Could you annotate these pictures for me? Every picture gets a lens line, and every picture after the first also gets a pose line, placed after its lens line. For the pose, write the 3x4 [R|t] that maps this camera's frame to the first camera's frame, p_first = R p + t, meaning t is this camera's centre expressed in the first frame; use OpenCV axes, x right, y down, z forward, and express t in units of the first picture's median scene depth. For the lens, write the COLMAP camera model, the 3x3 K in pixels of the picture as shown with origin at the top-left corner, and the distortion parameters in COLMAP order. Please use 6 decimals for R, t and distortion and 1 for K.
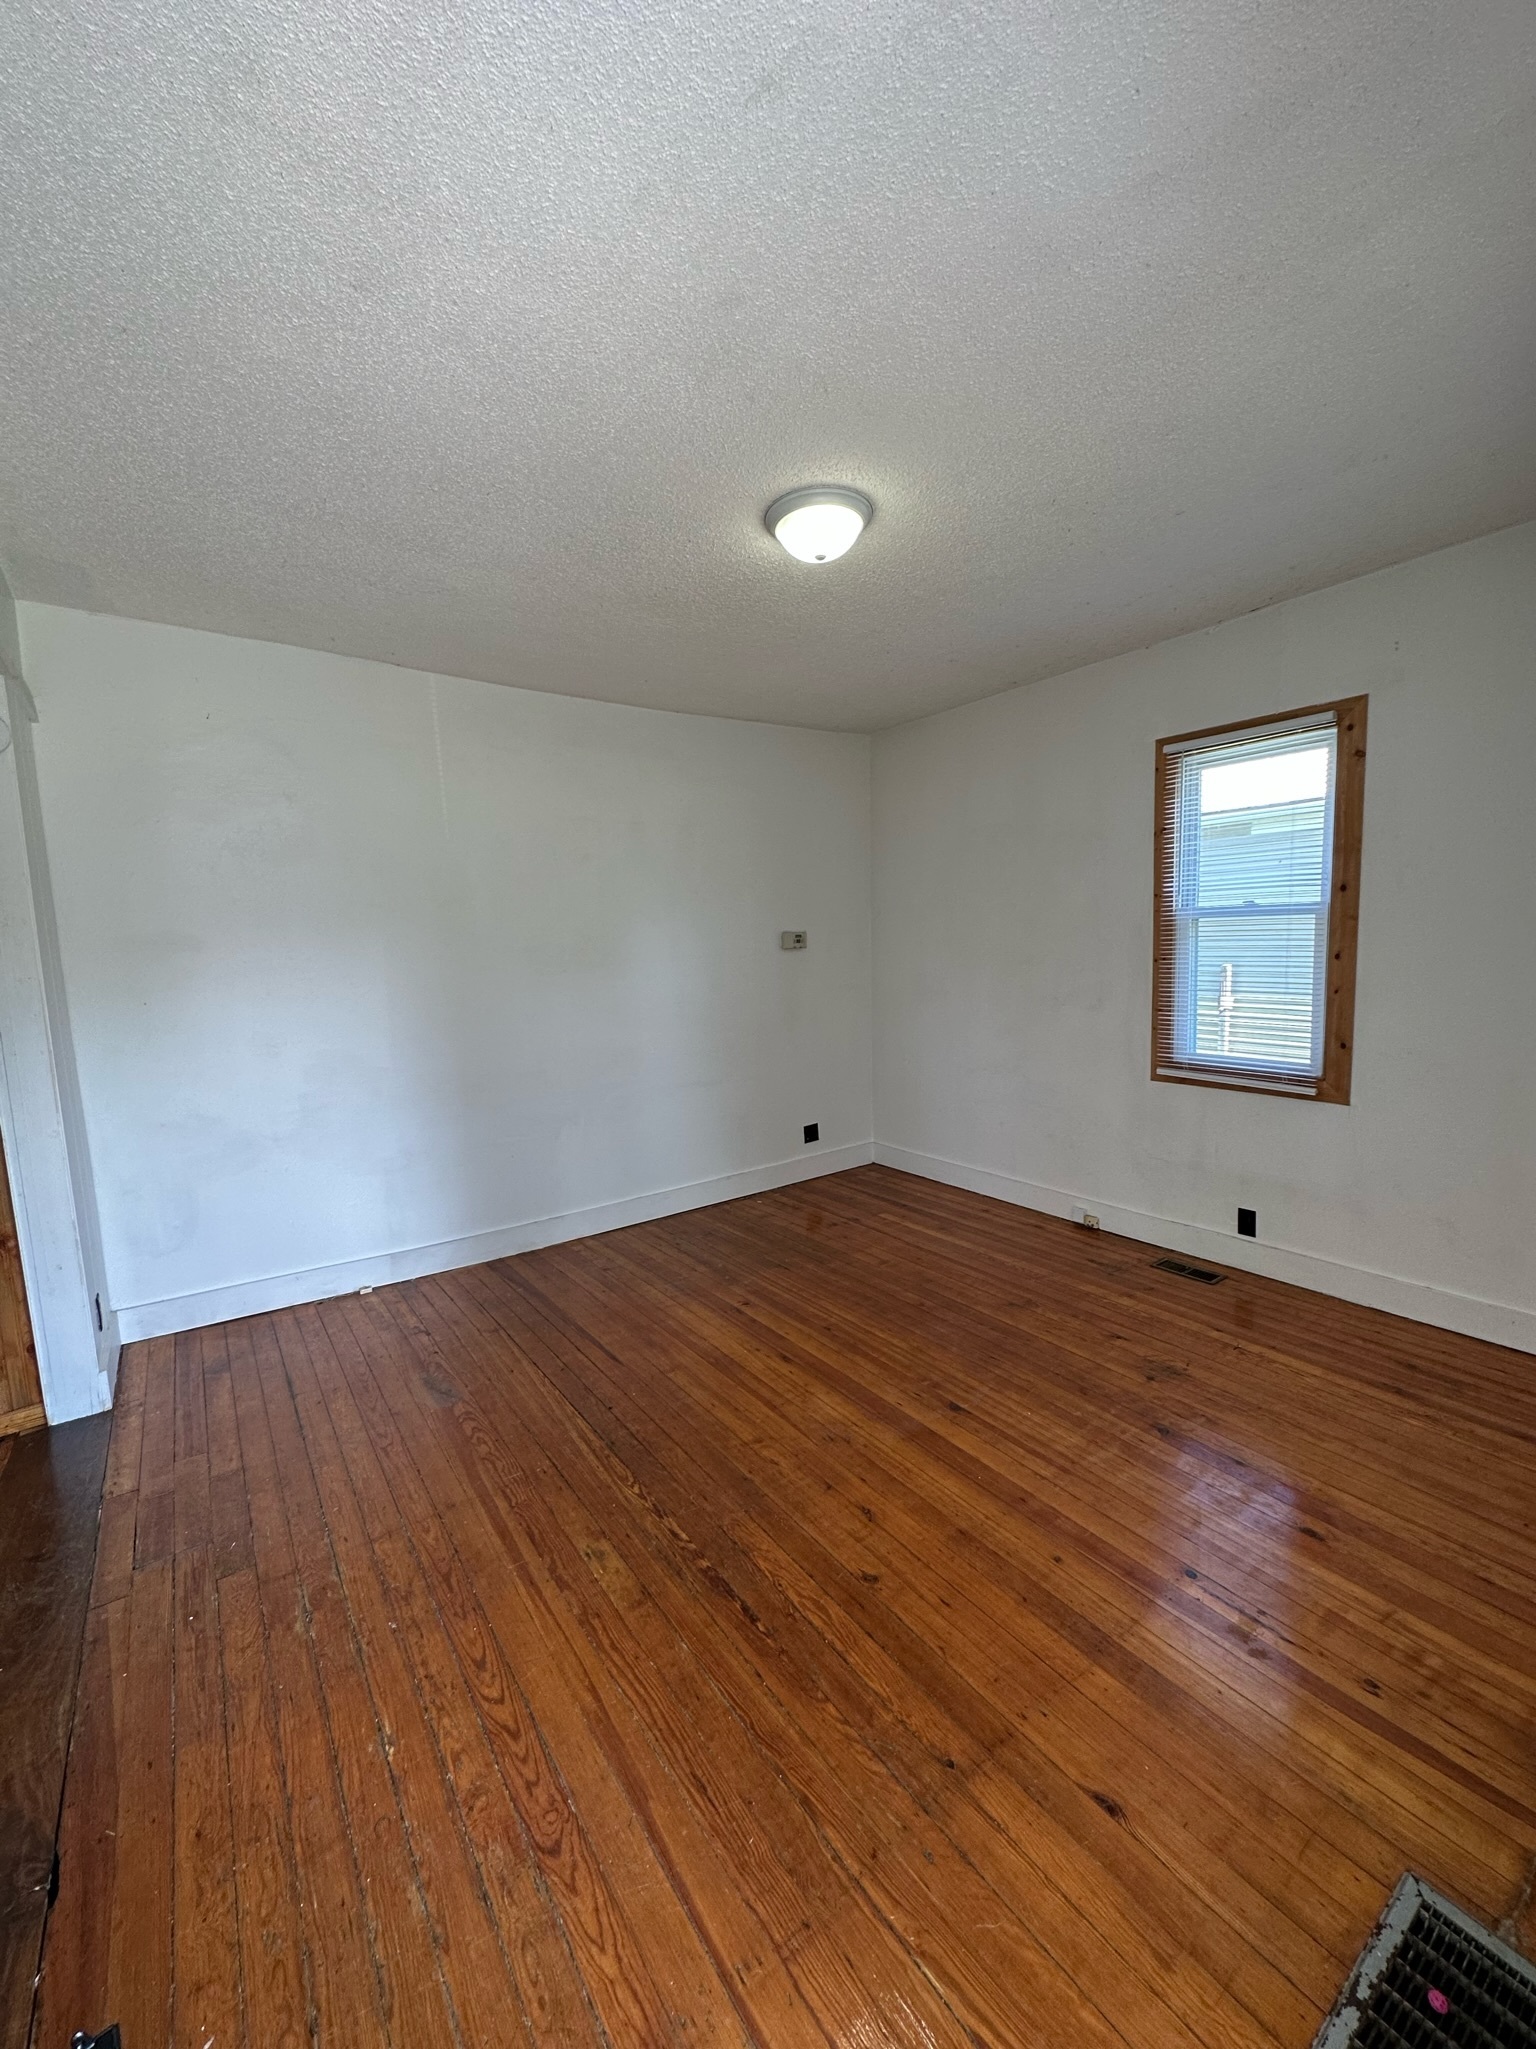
lens RADIAL K [[816.3, 0, 760.5], [0, 816.3, 1024.5], [0, 0, 1]] dist [-0.006350, 0.000269]
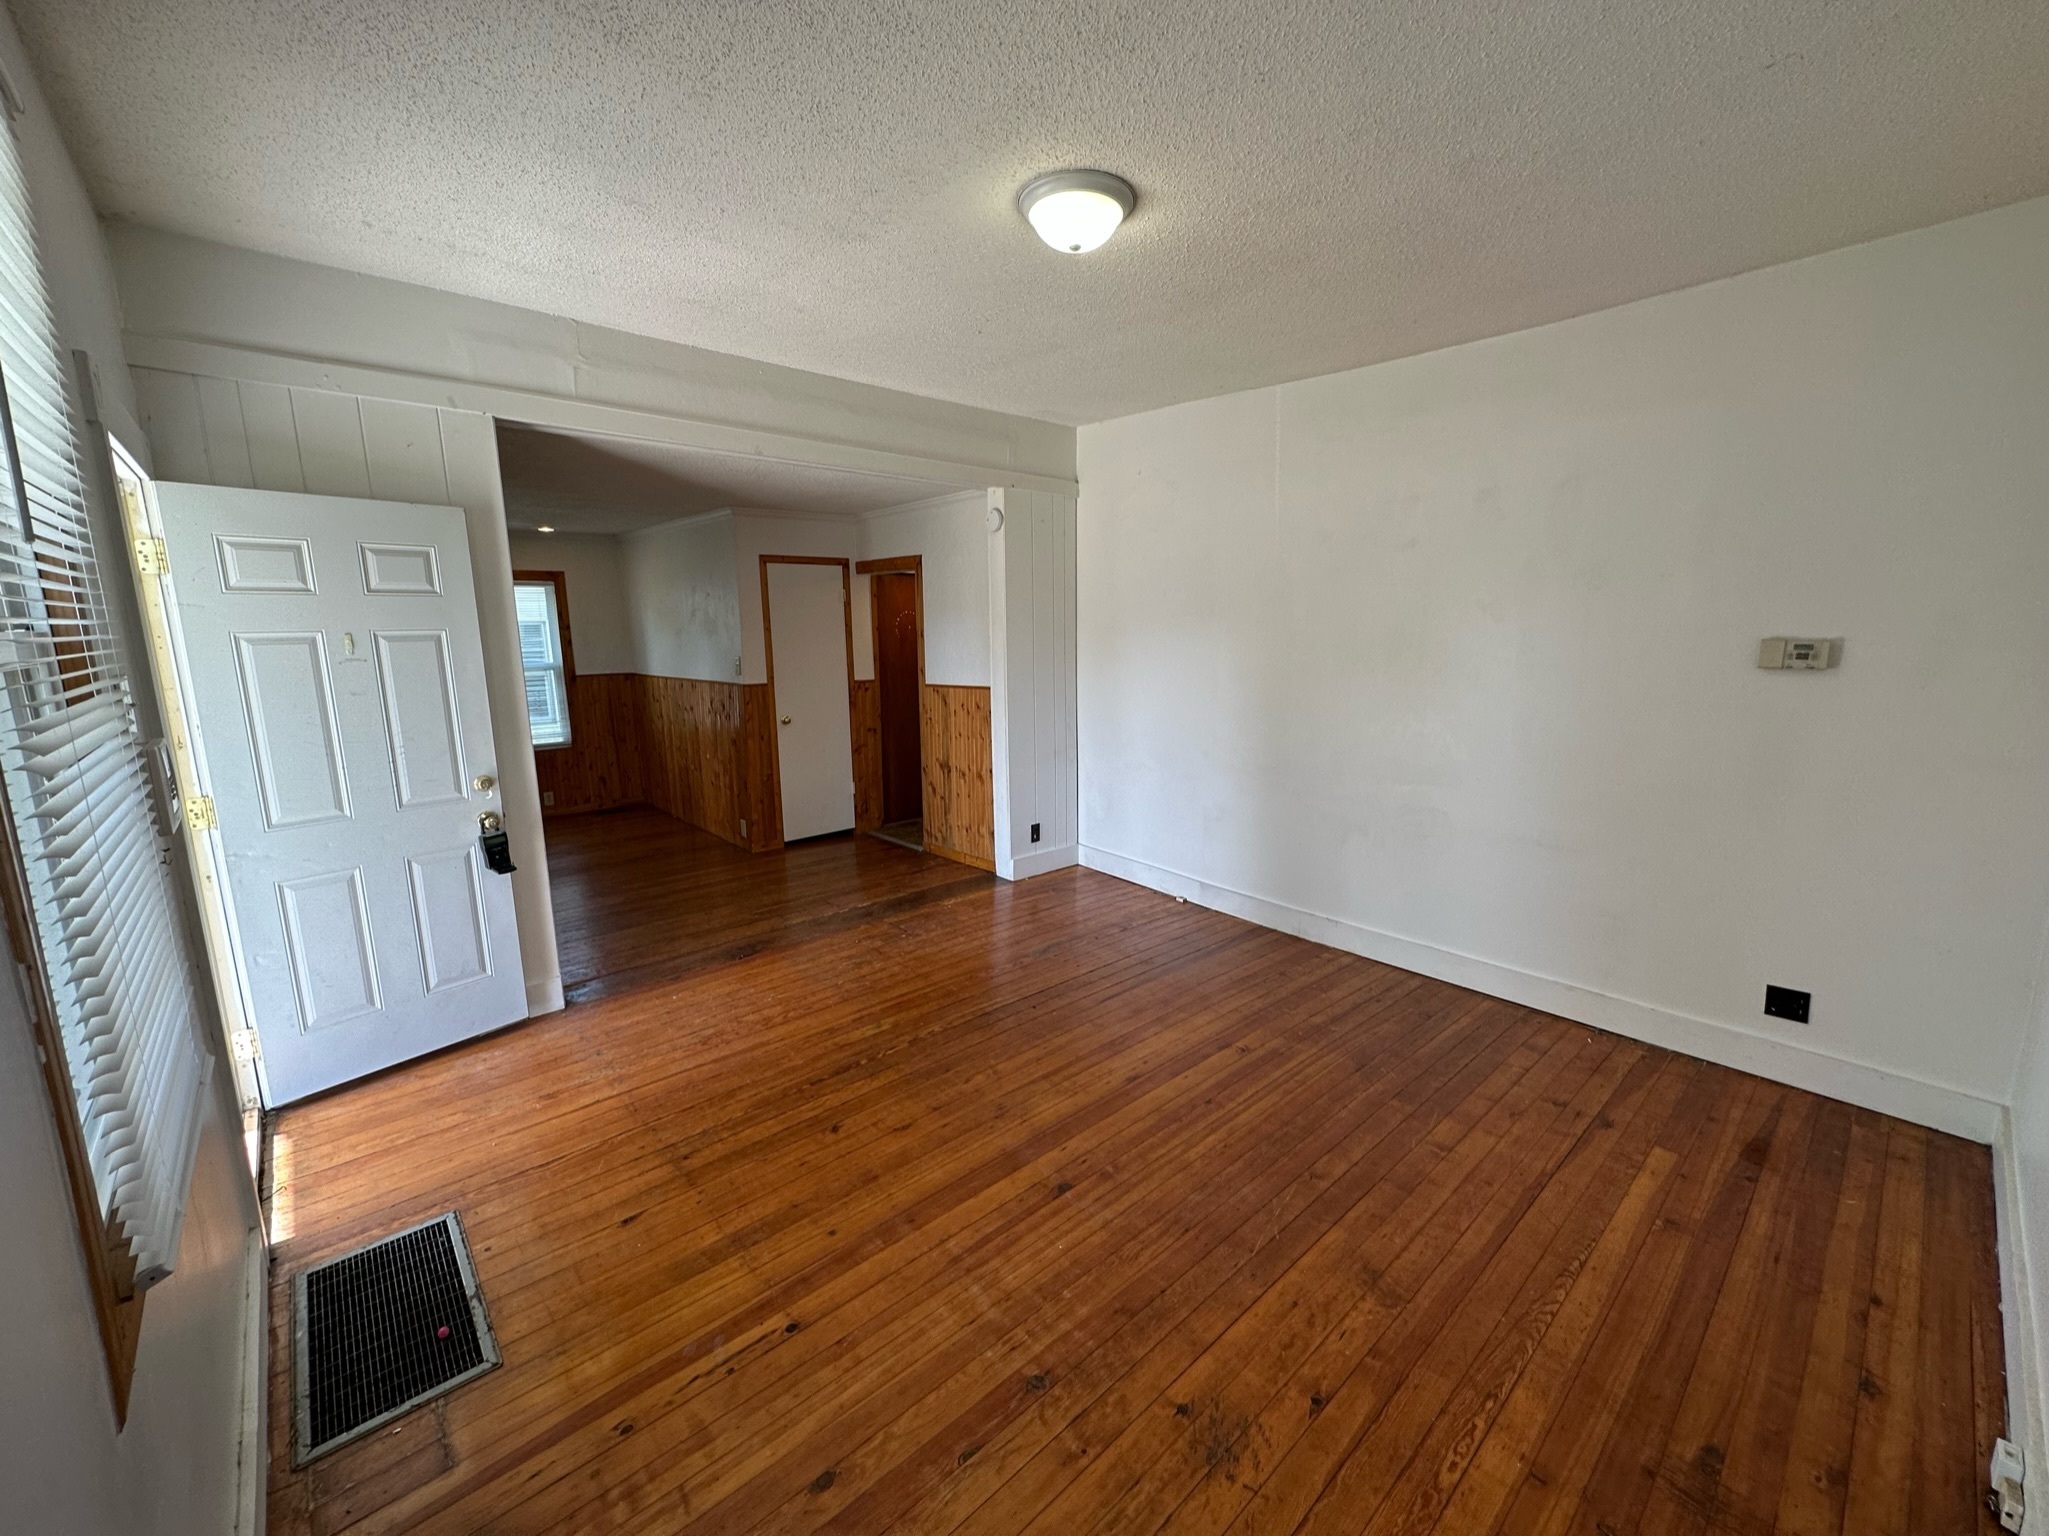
lens RADIAL K [[816.3, 0, 1028.5], [0, 816.3, 760.7], [0, 0, 1]] dist [-0.006350, 0.000269]
pose [[0.115255, 0.197000, -0.973605, 0.854391], [-0.106696, 0.976922, 0.185040, -0.127432], [0.987589, 0.082553, 0.133615, 0.675401]]
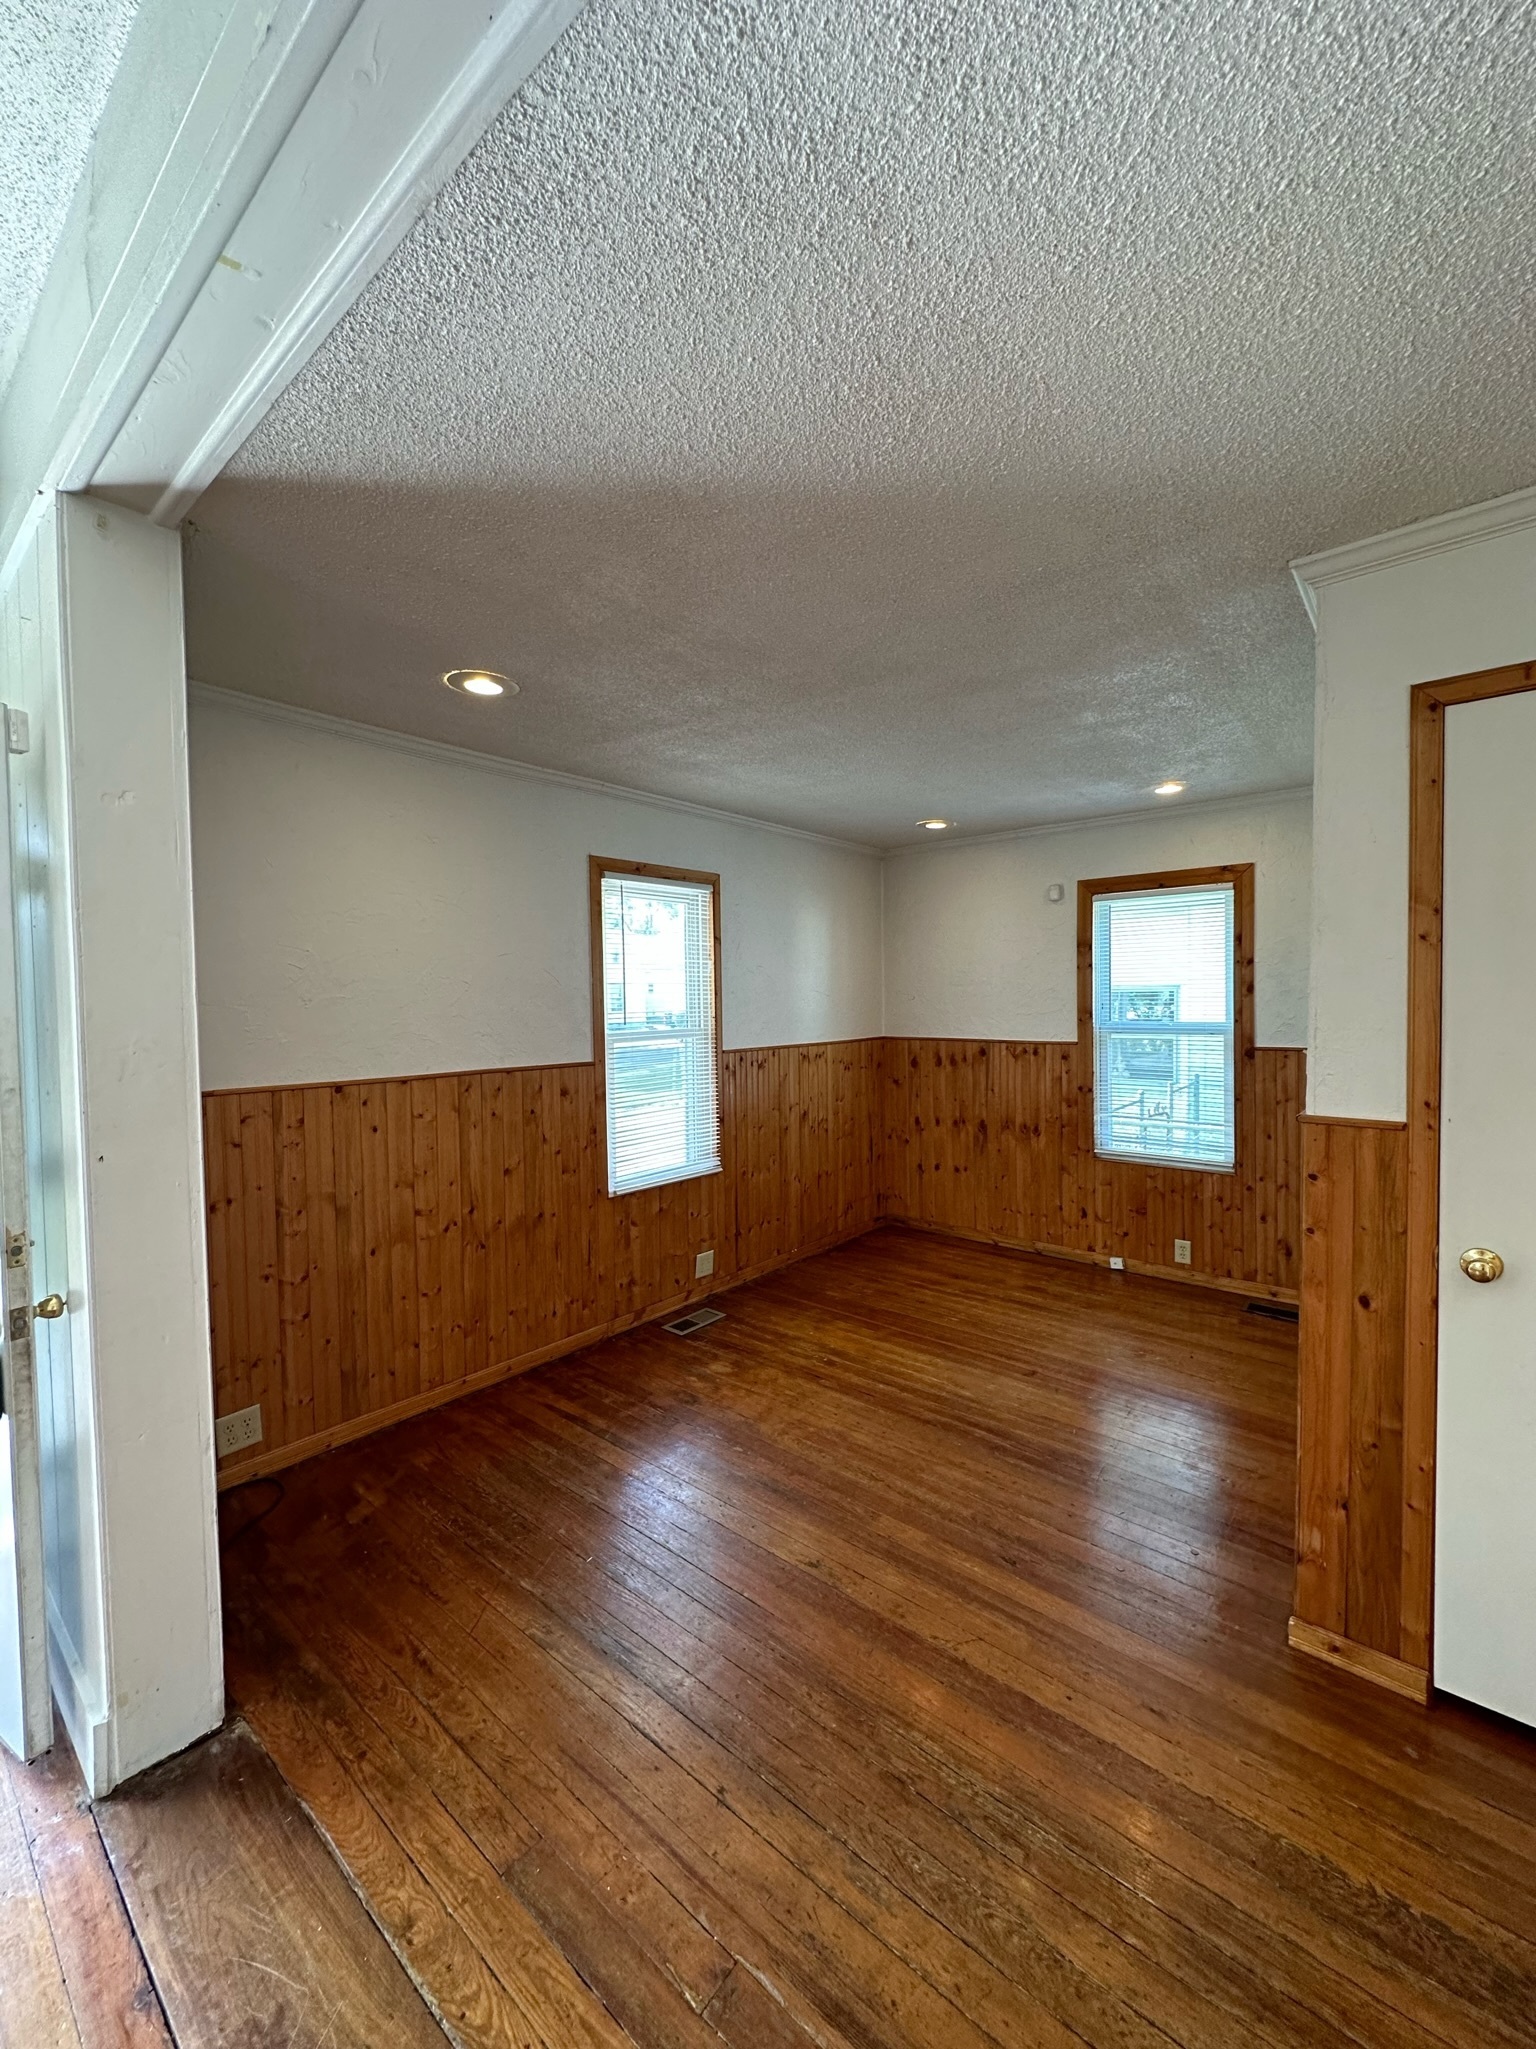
lens RADIAL K [[816.3, 0, 770.4], [0, 816.3, 1020.0], [0, 0, 1]] dist [-0.006350, 0.000269]
pose [[-0.966303, 0.054601, -0.251548, -0.535478], [0.016682, 0.988473, 0.150476, -0.047250], [0.256865, 0.141209, -0.956076, 0.716772]]
